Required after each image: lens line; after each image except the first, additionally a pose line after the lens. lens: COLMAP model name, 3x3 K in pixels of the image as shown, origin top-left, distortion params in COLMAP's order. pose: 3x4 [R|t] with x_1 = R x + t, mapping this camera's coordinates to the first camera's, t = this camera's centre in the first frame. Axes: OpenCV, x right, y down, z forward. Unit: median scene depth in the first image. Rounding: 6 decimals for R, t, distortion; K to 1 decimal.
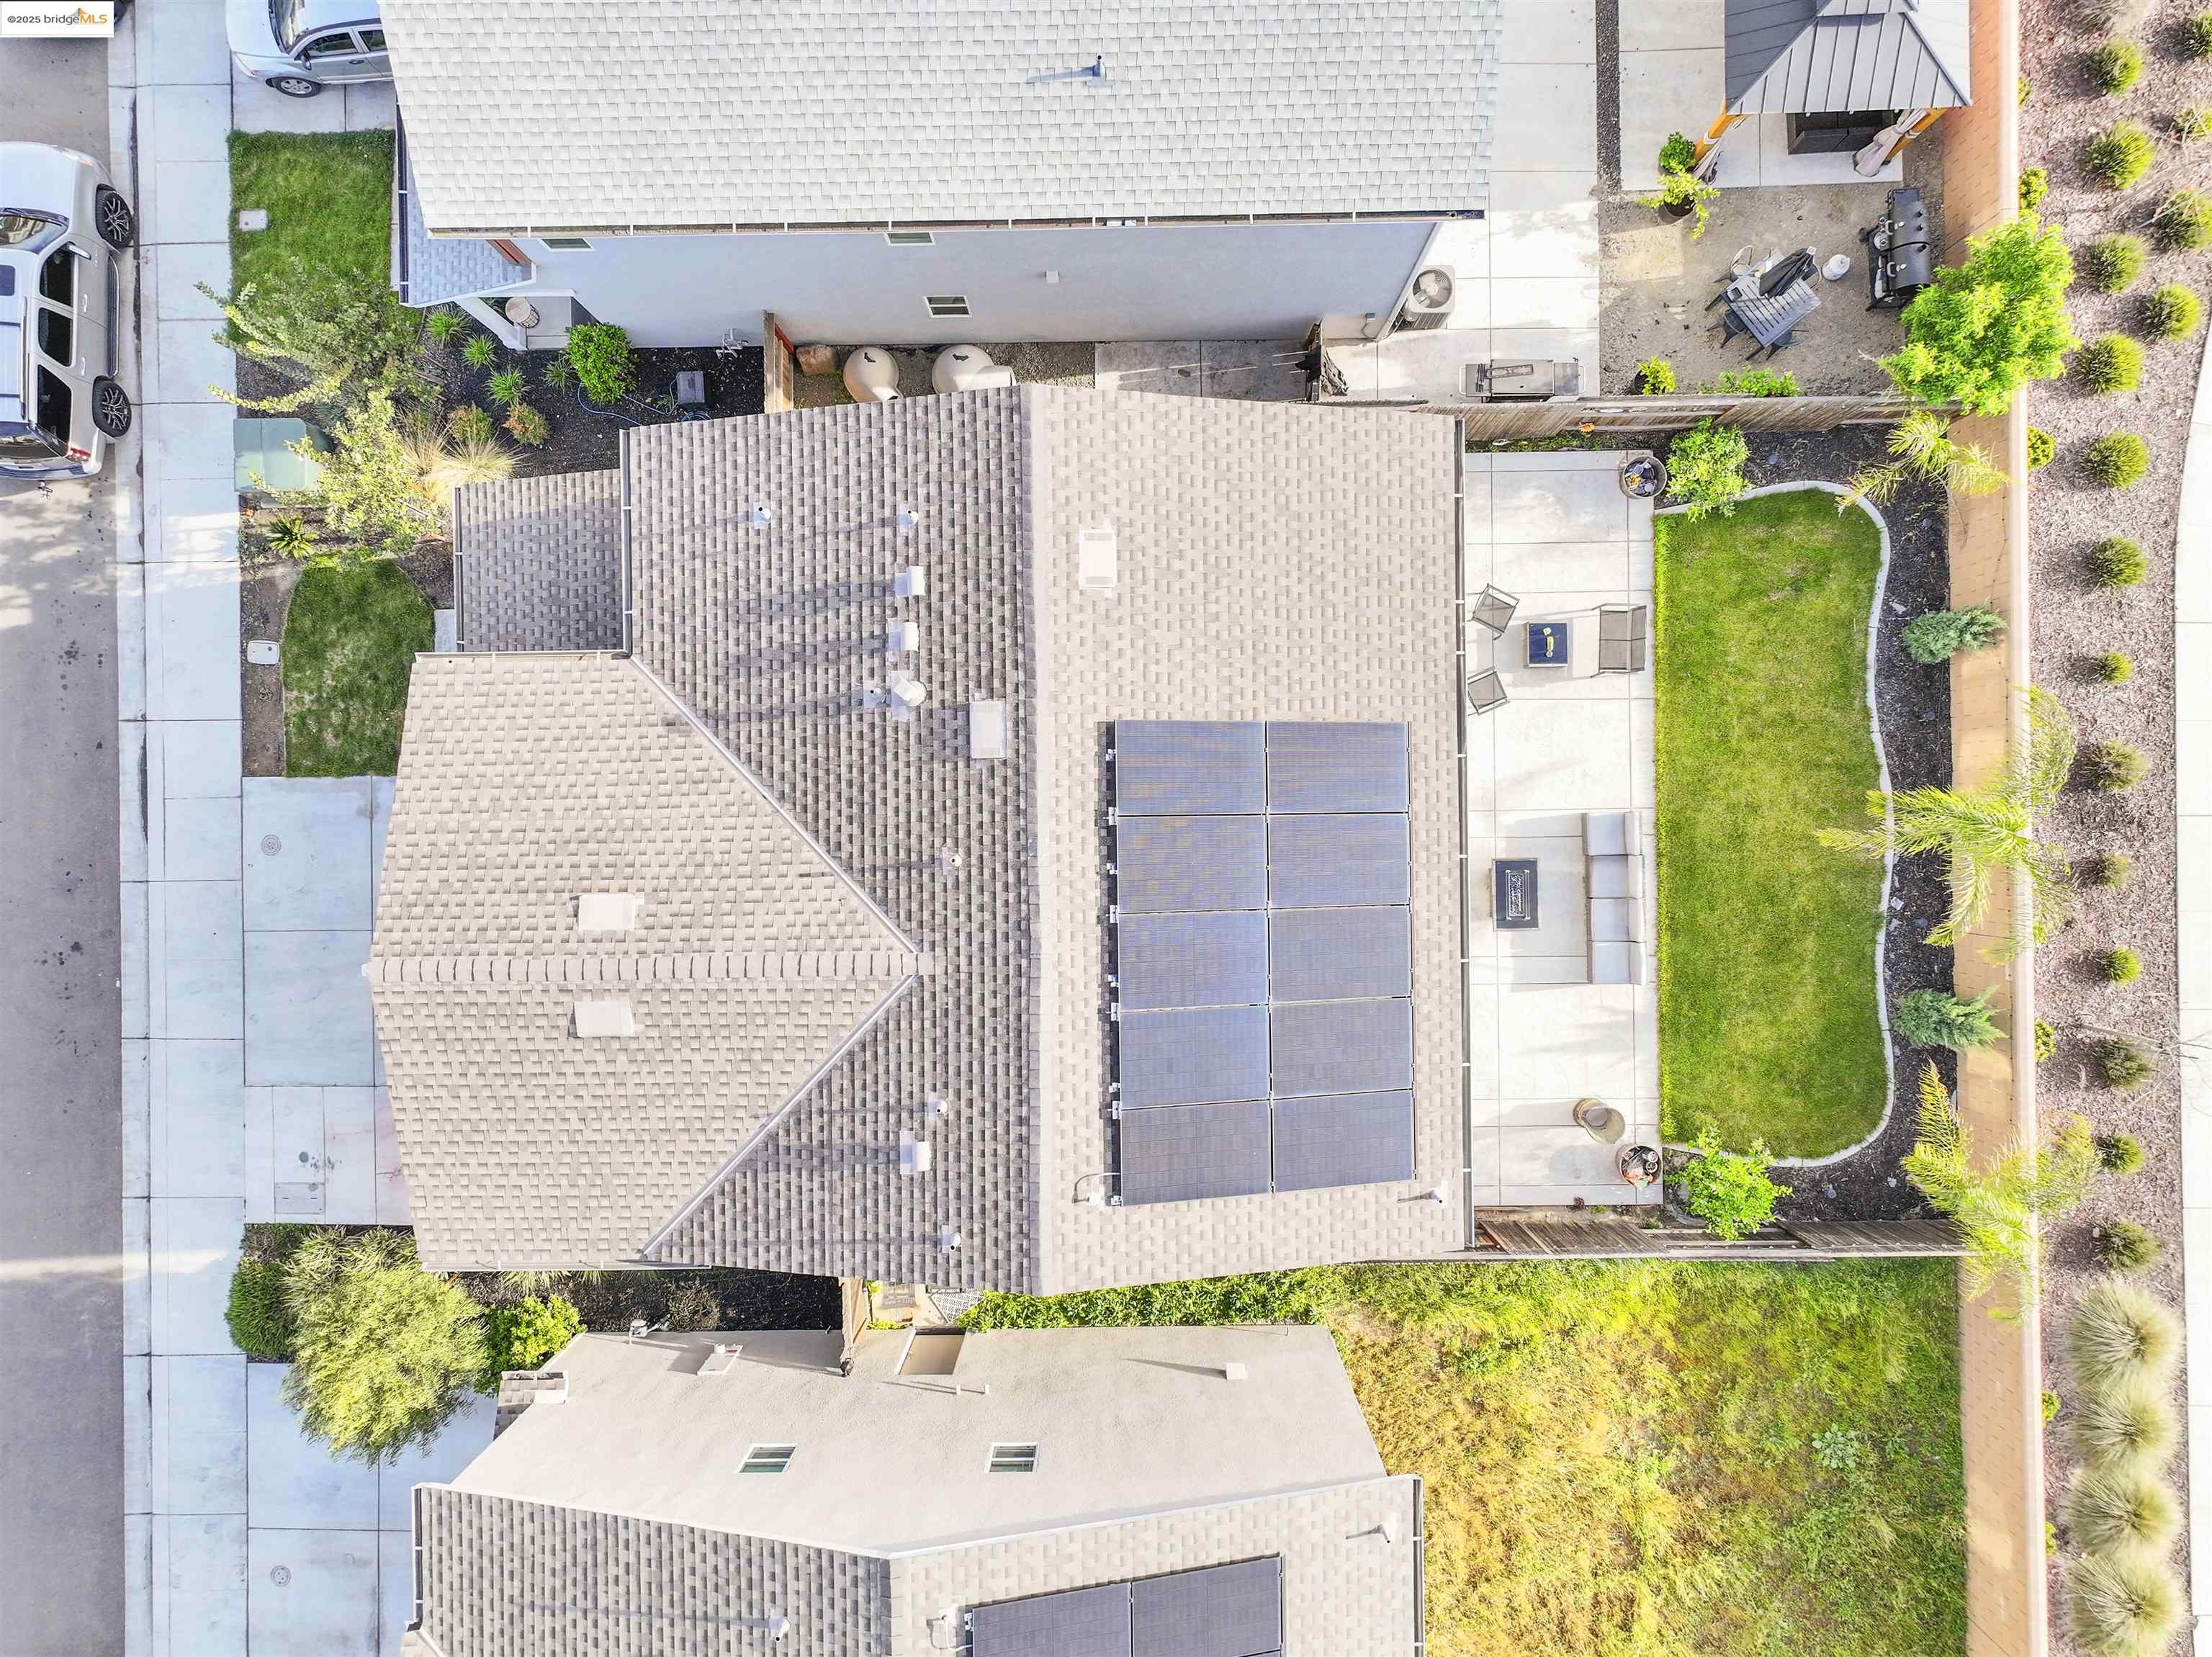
lens RADIAL K [[1557.9, 0, 1106.0], [0, 1557.9, 828.5], [0, 0, 1]] dist [0.010079, 0.007355]
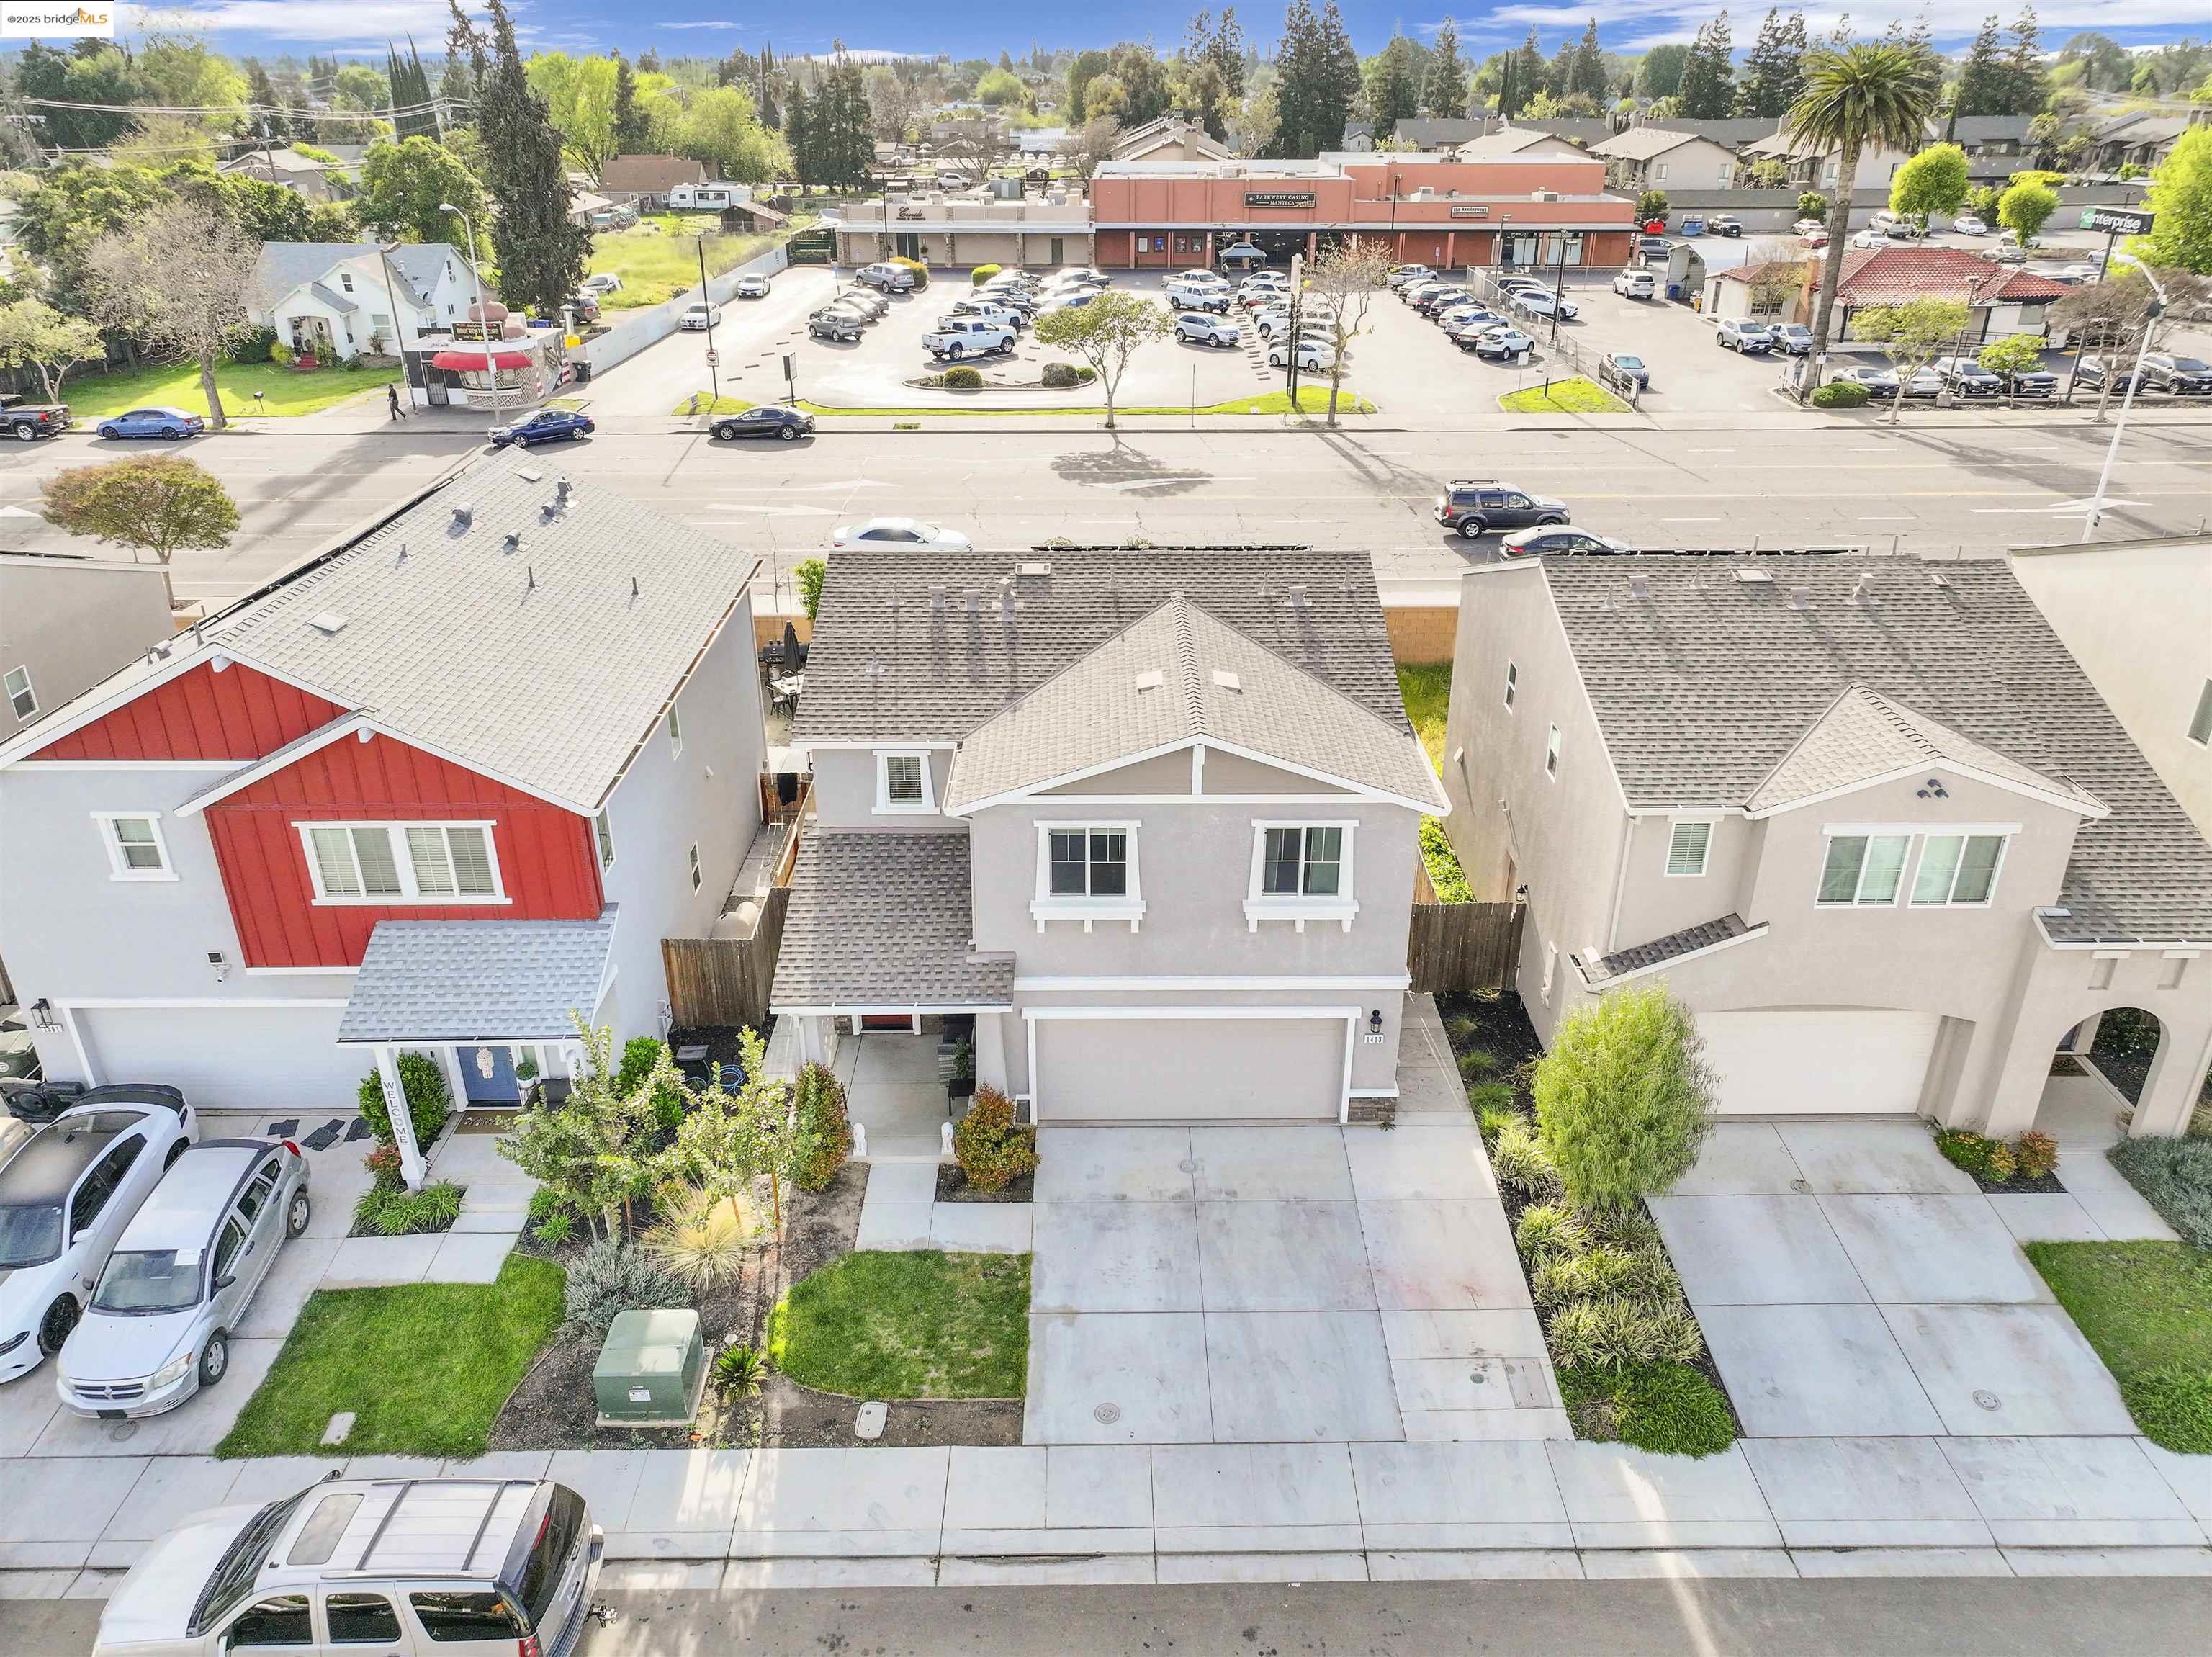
lens RADIAL K [[1557.9, 0, 1106.0], [0, 1557.9, 828.5], [0, 0, 1]] dist [0.010079, 0.007355]
pose [[0.002518, -0.425954, 0.904741, -1.144750], [0.999995, -0.000435, -0.002988, 0.012891], [0.001667, 0.904745, 0.425951, 0.370643]]
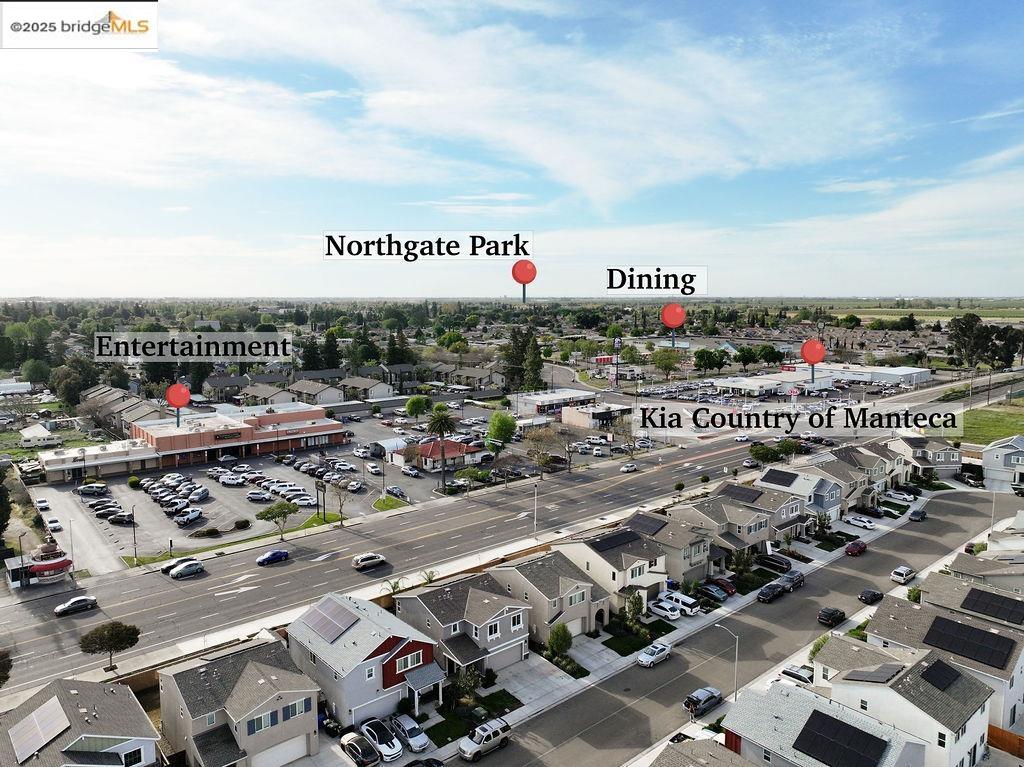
lens RADIAL K [[721.2, 0, 512.0], [0, 721.2, 383.5], [0, 0, 1]] dist [0.010079, 0.007355]
pose [[-0.641569, -0.075150, 0.763375, -2.593556], [0.766914, -0.082594, 0.636413, -1.775583], [0.015224, 0.993746, 0.110623, -0.570527]]
